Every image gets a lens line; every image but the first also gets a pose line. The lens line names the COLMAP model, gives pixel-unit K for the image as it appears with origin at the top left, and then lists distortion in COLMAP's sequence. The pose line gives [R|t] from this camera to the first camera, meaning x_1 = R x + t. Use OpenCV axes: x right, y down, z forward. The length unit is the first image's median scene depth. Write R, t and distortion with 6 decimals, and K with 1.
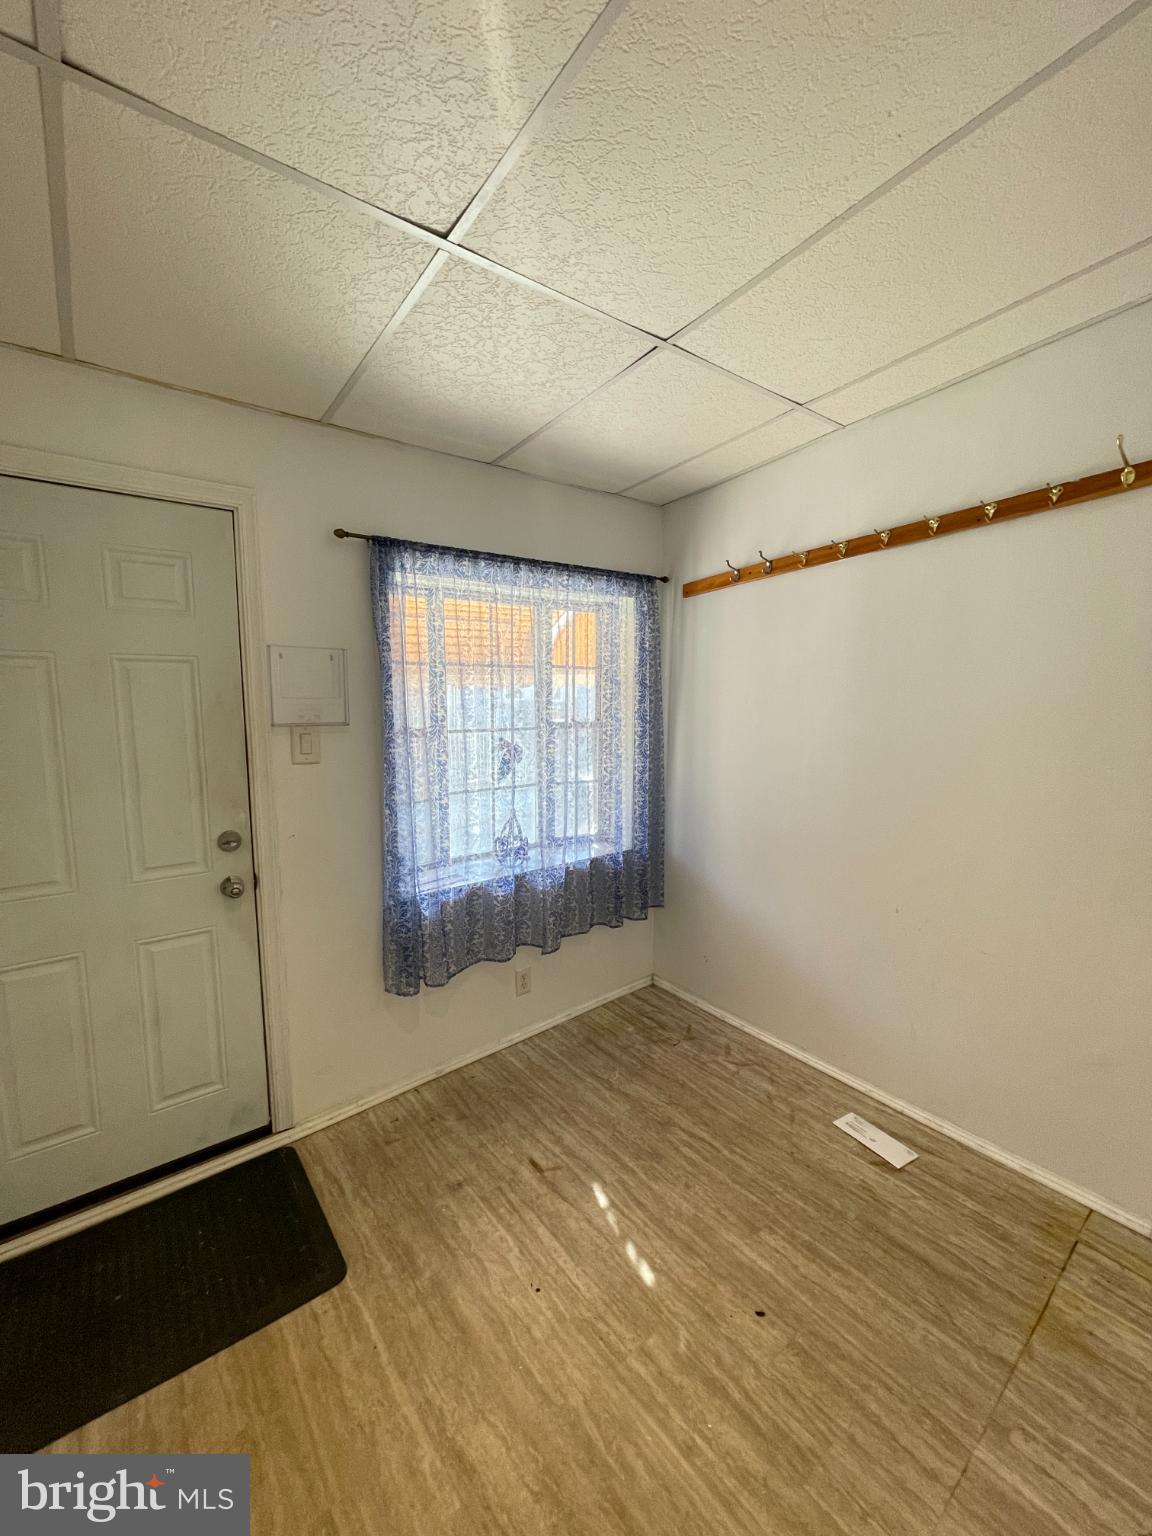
lens RADIAL K [[614.9, 0, 569.4], [0, 614.9, 769.0], [0, 0, 1]] dist [-0.001322, 0.000750]
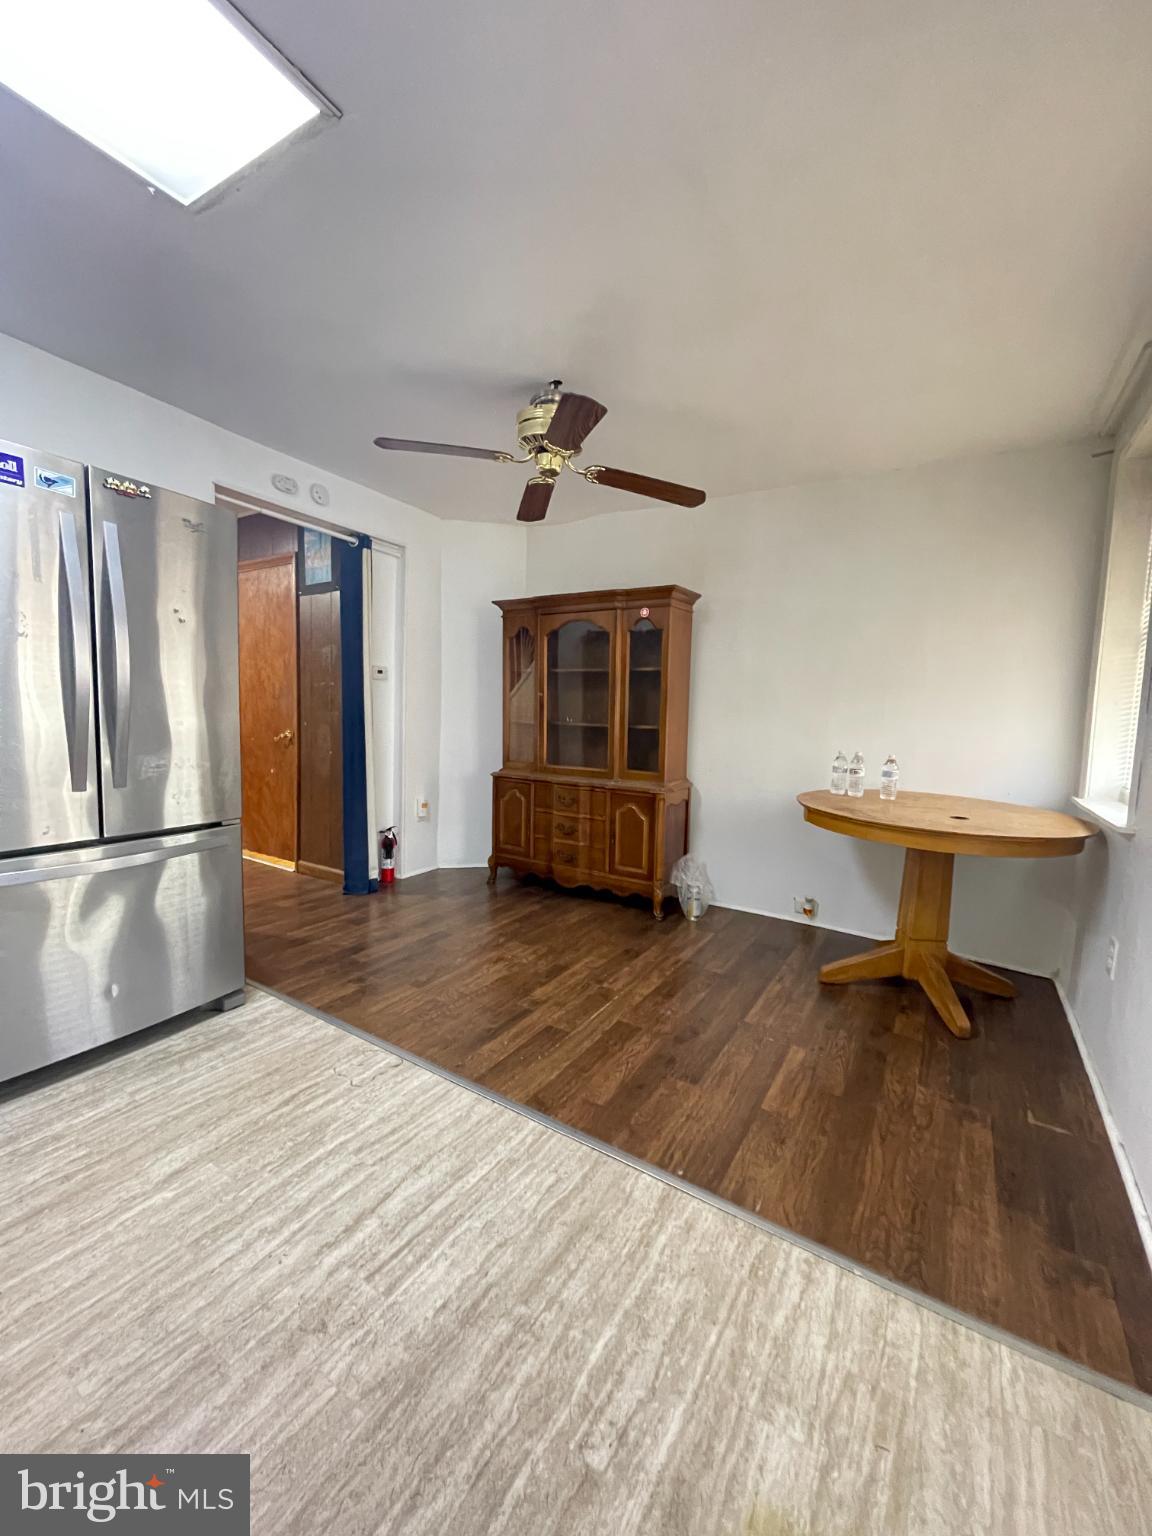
lens RADIAL K [[614.9, 0, 567.3], [0, 614.9, 773.4], [0, 0, 1]] dist [-0.001322, 0.000750]
pose [[-0.332957, -0.099500, 0.937678, -0.870238], [0.068416, 0.989247, 0.129266, 0.076908], [-0.940457, 0.107192, -0.322569, 1.093015]]
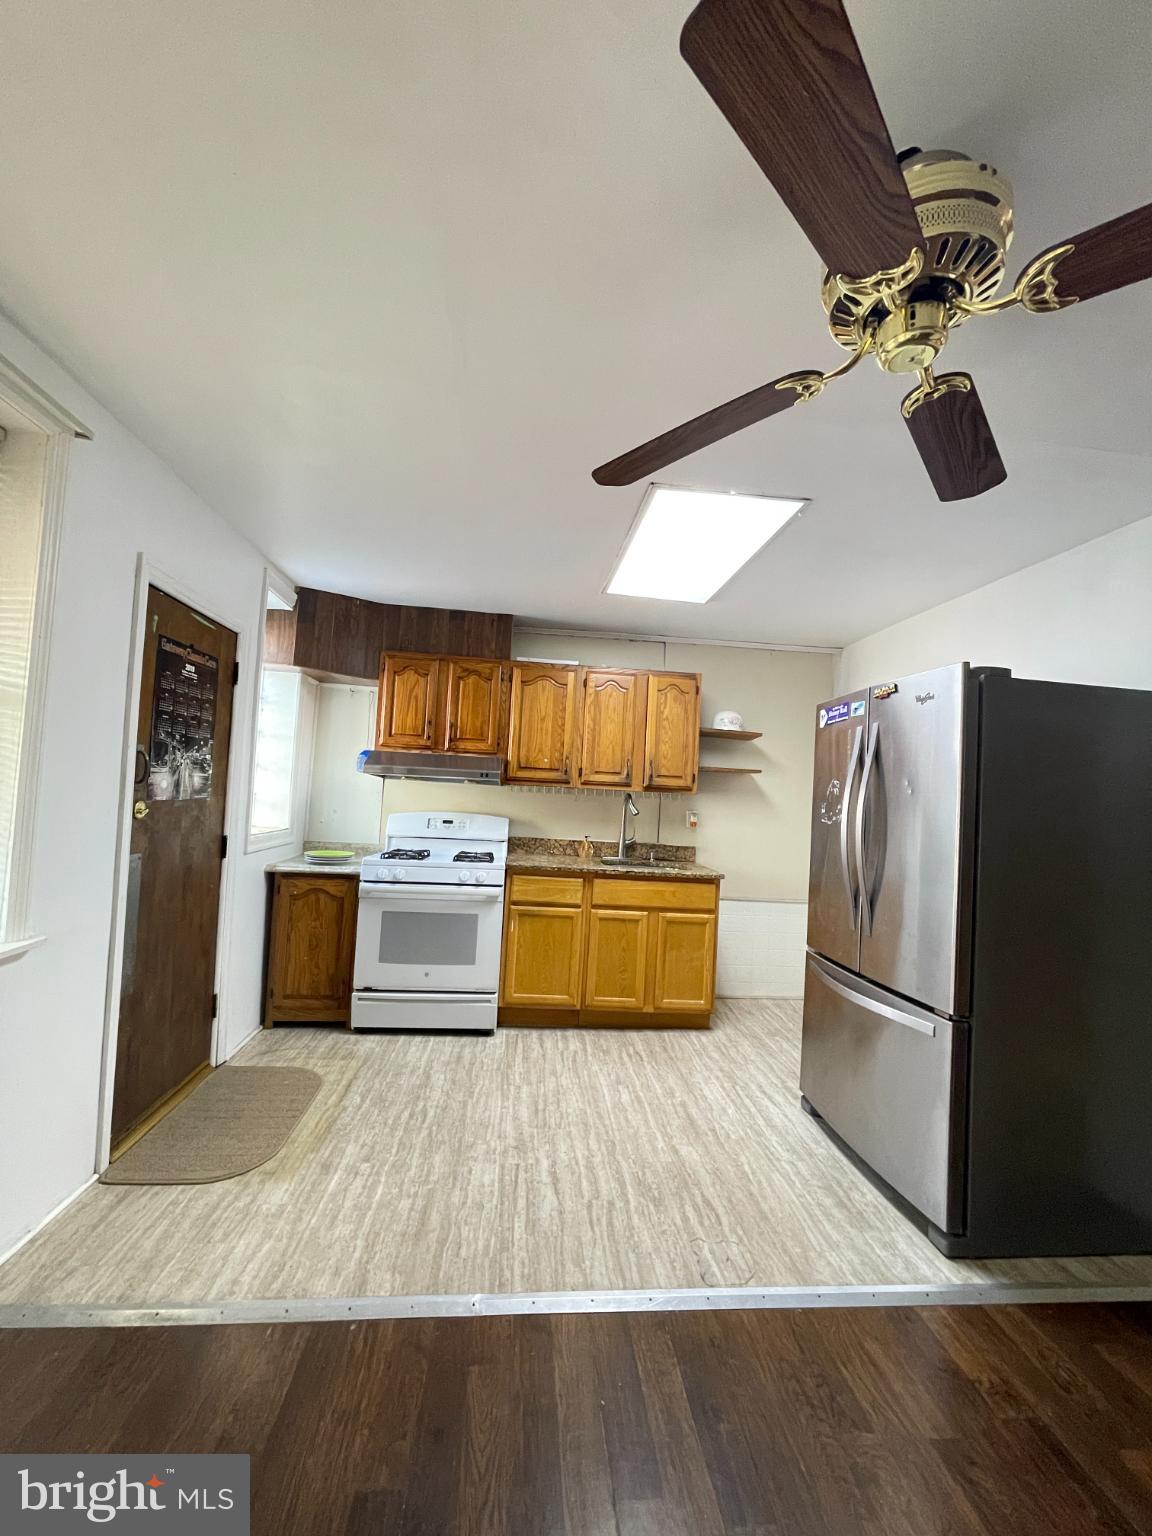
lens RADIAL K [[614.9, 0, 567.7], [0, 614.9, 770.8], [0, 0, 1]] dist [-0.001322, 0.000750]
pose [[0.834356, 0.025840, -0.550620, 0.683240], [-0.118836, 0.983843, -0.133903, 0.096105], [0.538264, 0.177156, 0.823946, -0.064226]]
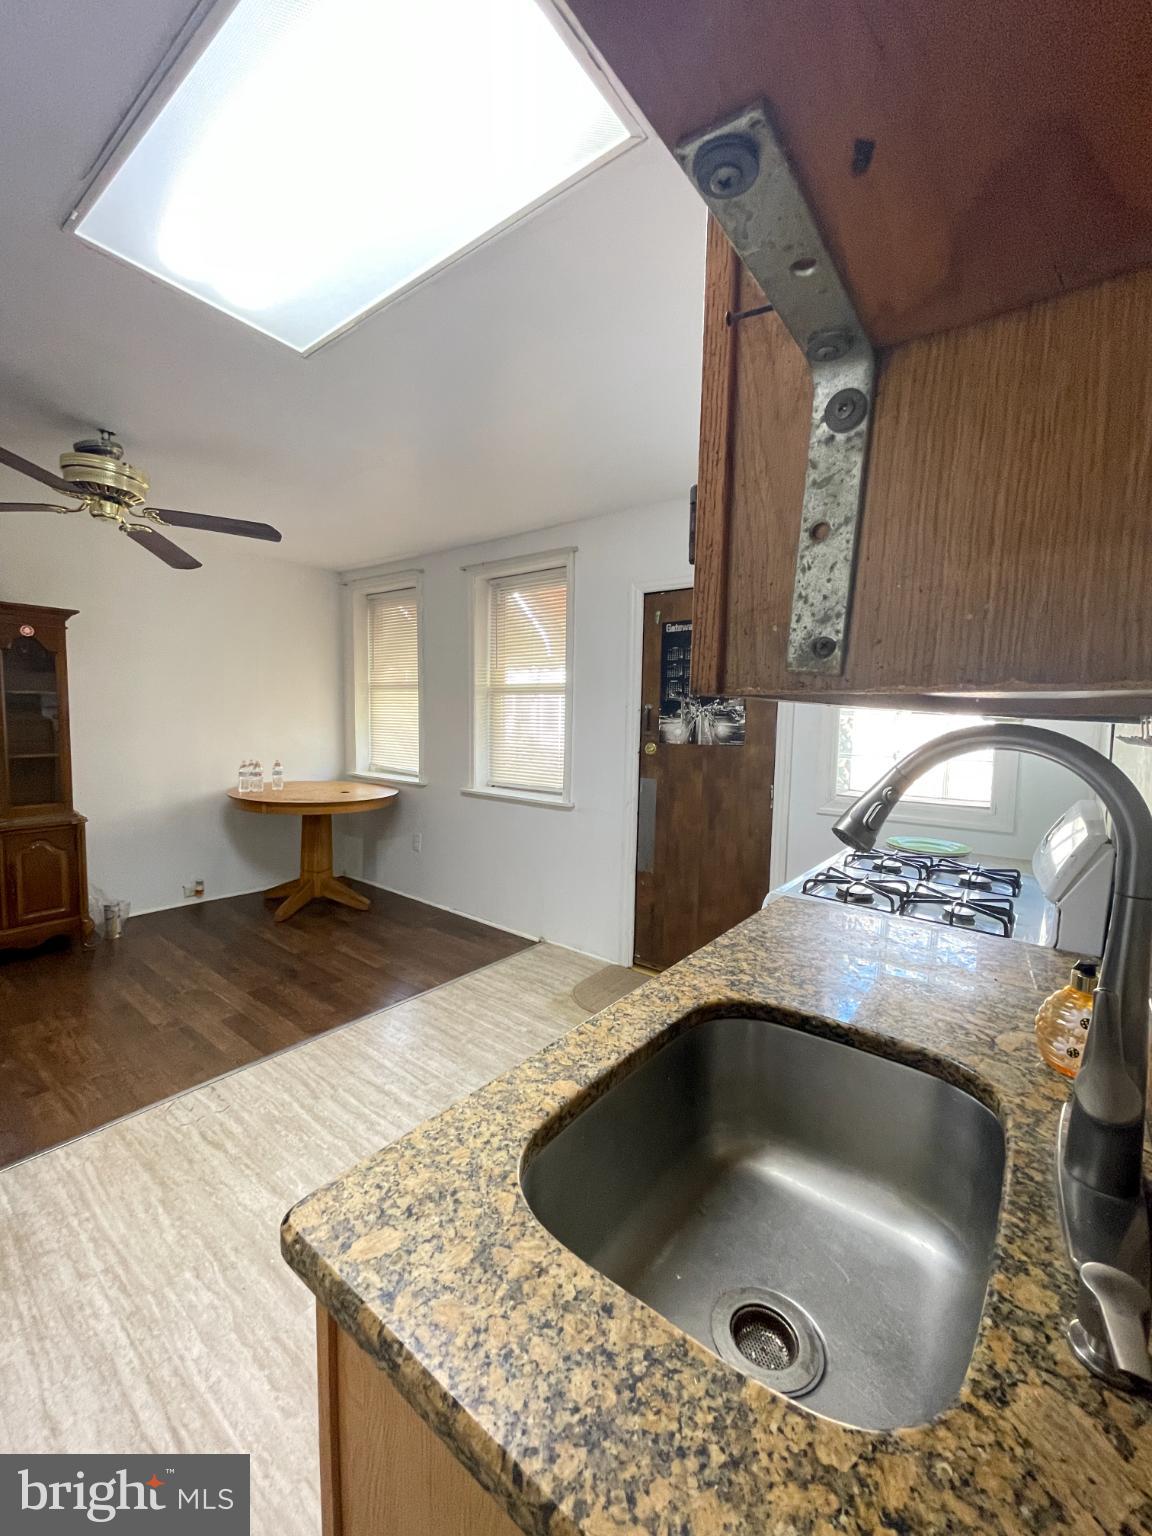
lens RADIAL K [[614.9, 0, 575.7], [0, 614.9, 773.0], [0, 0, 1]] dist [-0.001322, 0.000750]
pose [[-0.968808, 0.006633, -0.247723, -0.119707], [-0.044857, 0.978434, 0.201629, -0.203020], [0.243718, 0.206452, -0.947618, 2.402380]]
